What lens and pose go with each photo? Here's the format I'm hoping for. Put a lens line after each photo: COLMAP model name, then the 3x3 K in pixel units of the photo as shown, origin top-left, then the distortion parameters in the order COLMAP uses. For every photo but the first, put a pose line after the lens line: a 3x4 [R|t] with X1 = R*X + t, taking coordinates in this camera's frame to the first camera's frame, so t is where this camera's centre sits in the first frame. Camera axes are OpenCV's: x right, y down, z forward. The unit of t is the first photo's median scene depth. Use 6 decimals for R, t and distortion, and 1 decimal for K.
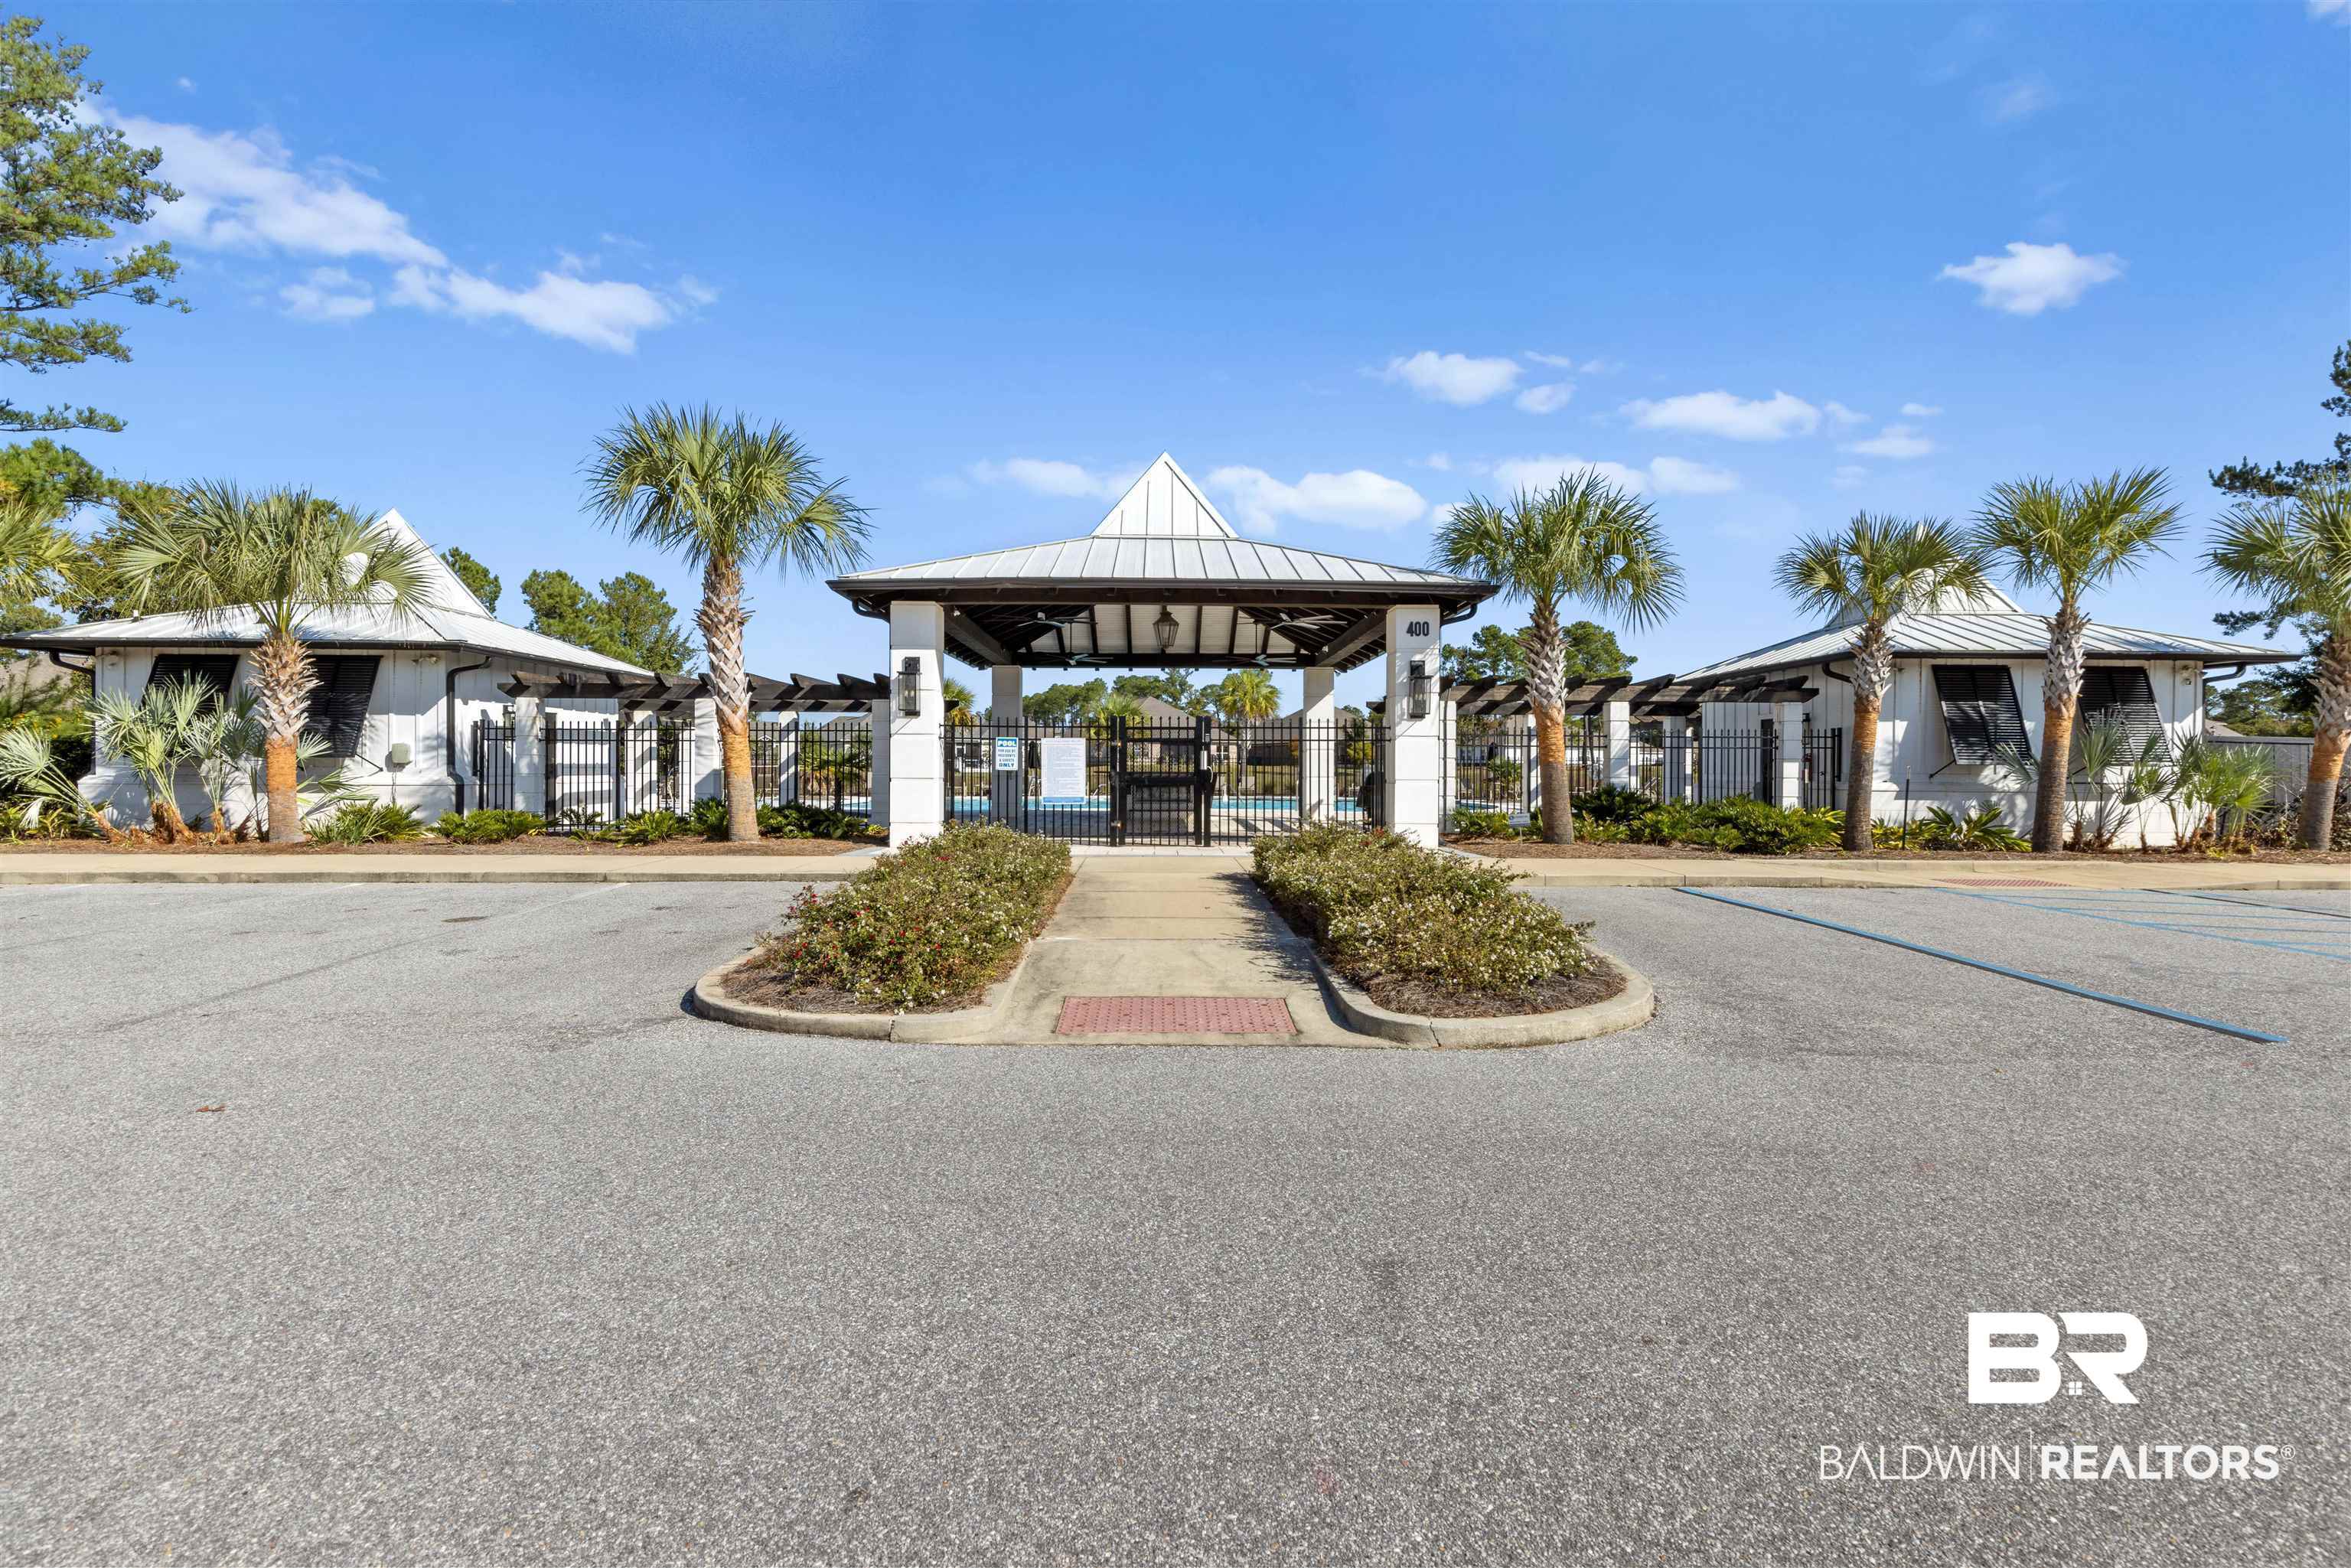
lens RADIAL K [[1066.9, 0, 1175.0], [0, 1066.9, 777.3], [0, 0, 1]] dist [0.000305, -0.000002]
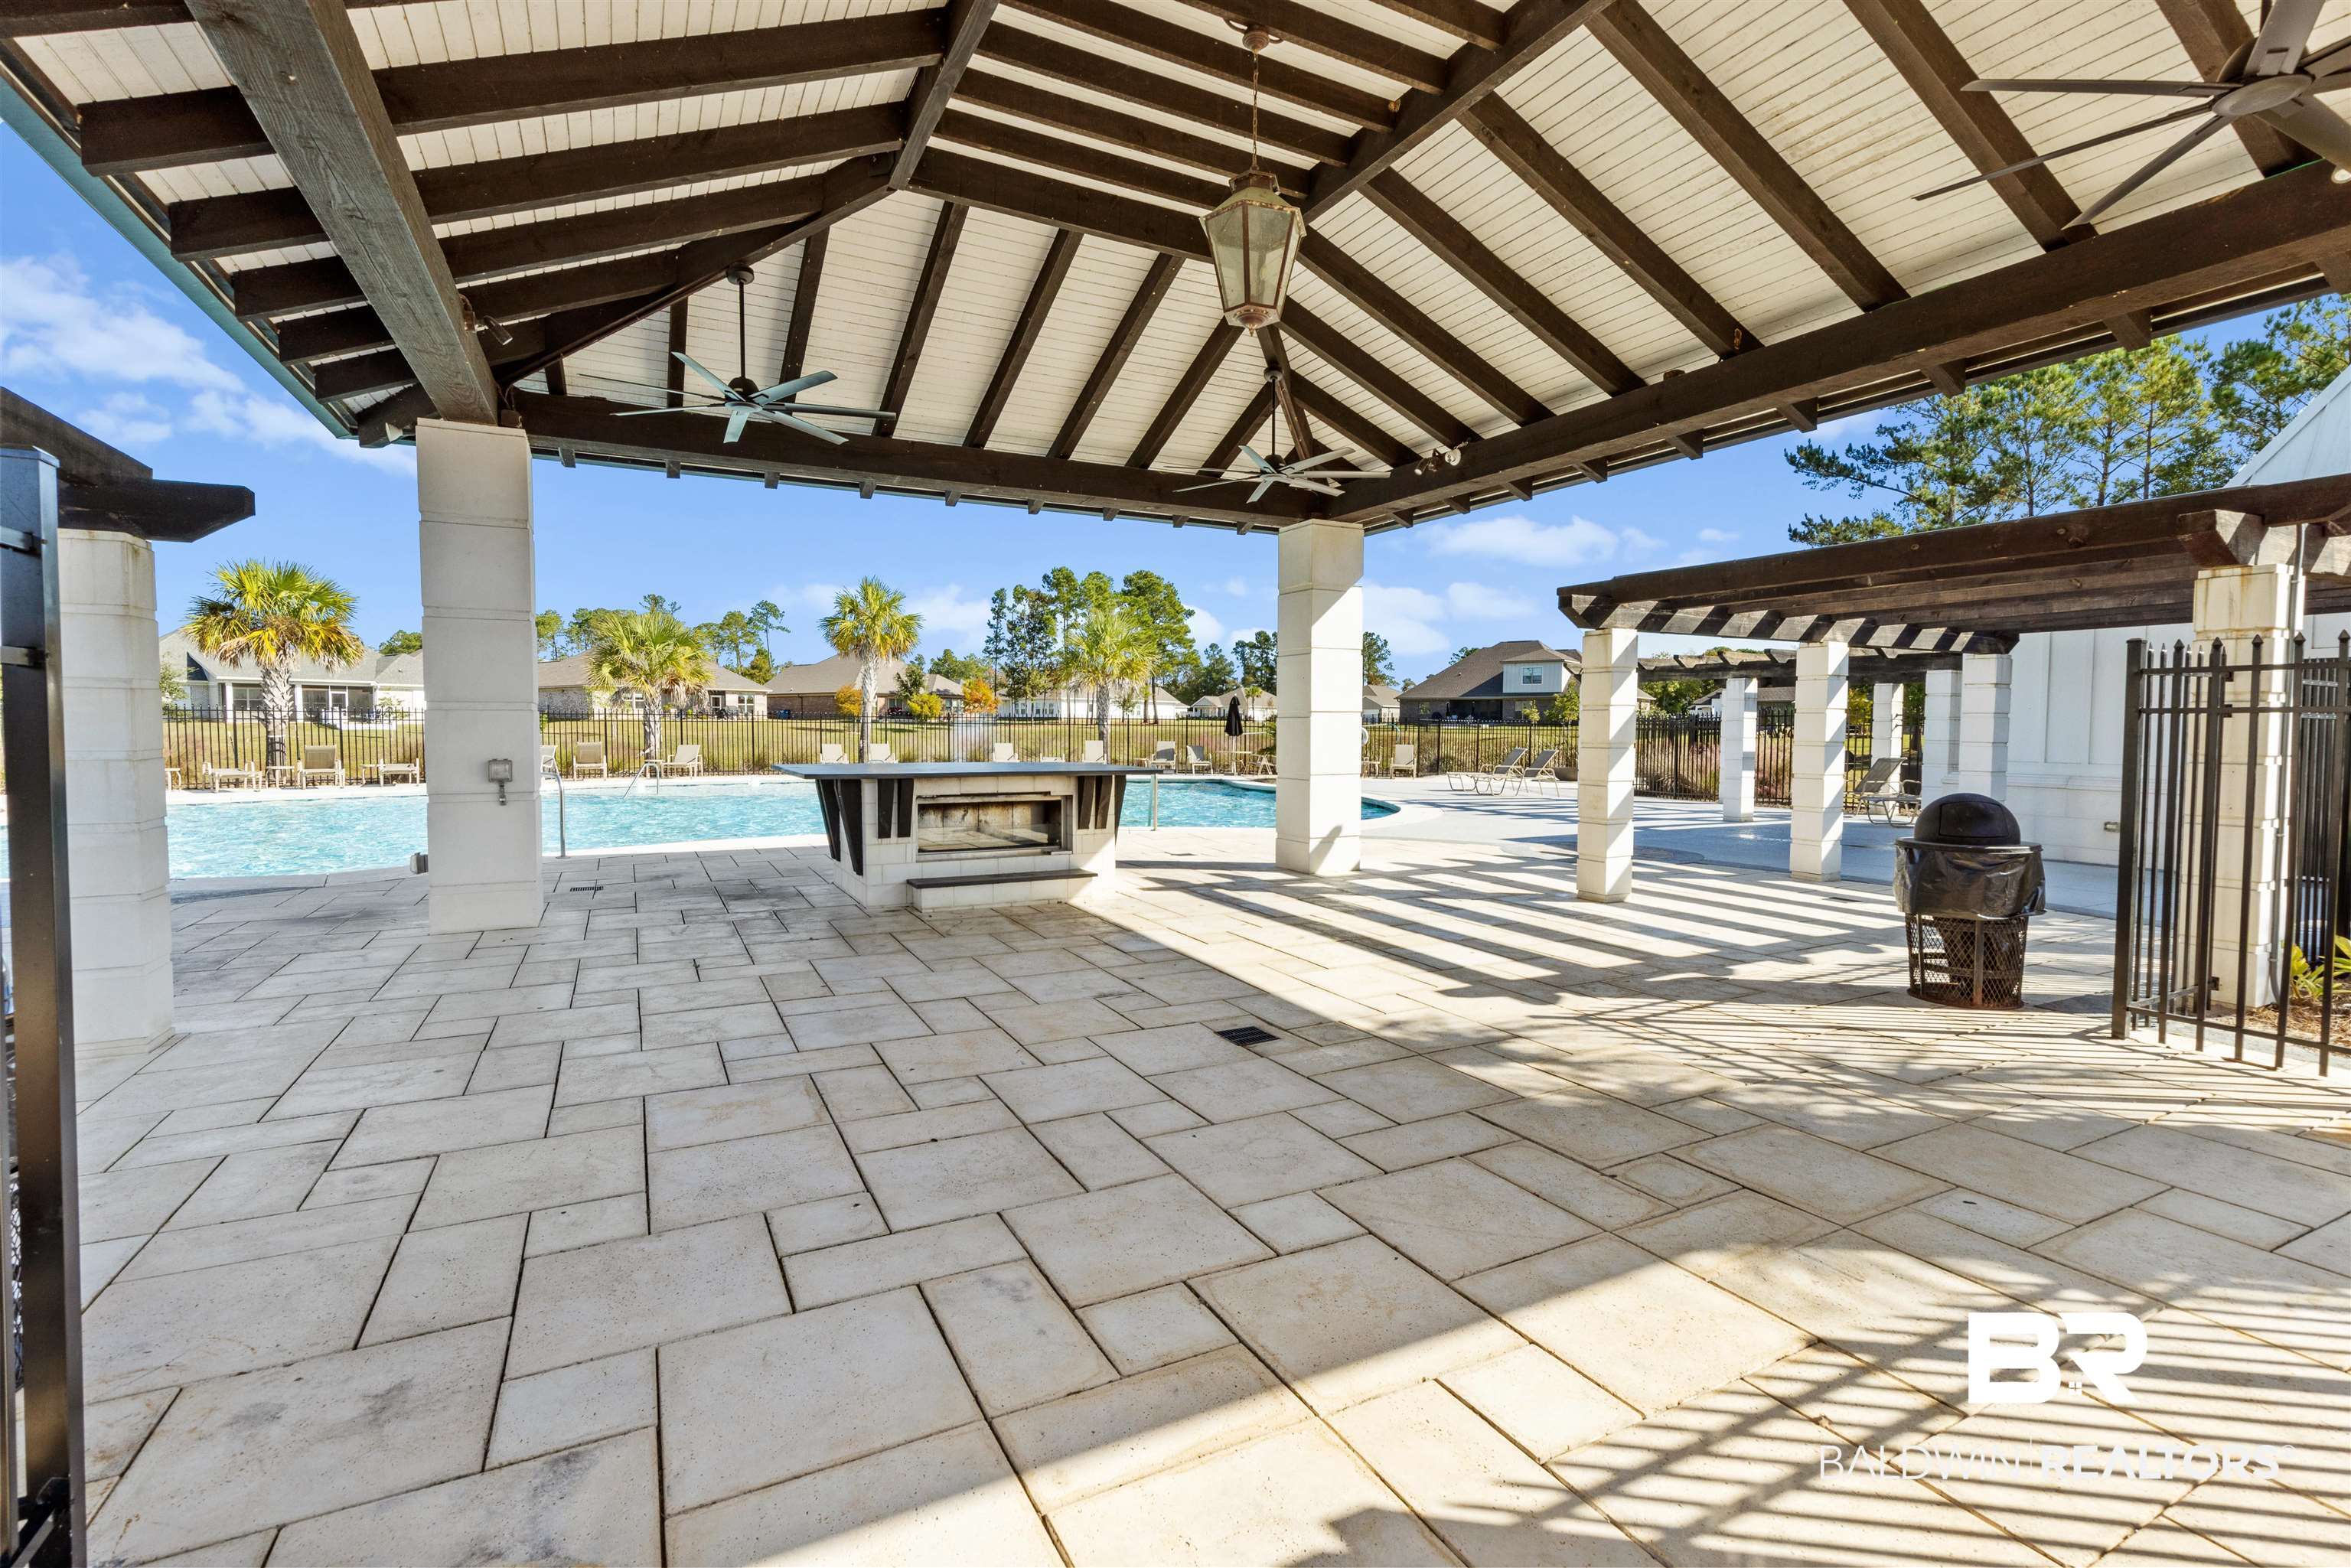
lens RADIAL K [[1066.9, 0, 1178.4], [0, 1066.9, 779.1], [0, 0, 1]] dist [0.000305, -0.000002]
pose [[0.891820, -0.024770, 0.451712, -0.078305], [0.004111, 0.998902, 0.046658, -0.014520], [-0.452372, -0.039754, 0.890943, 0.427054]]
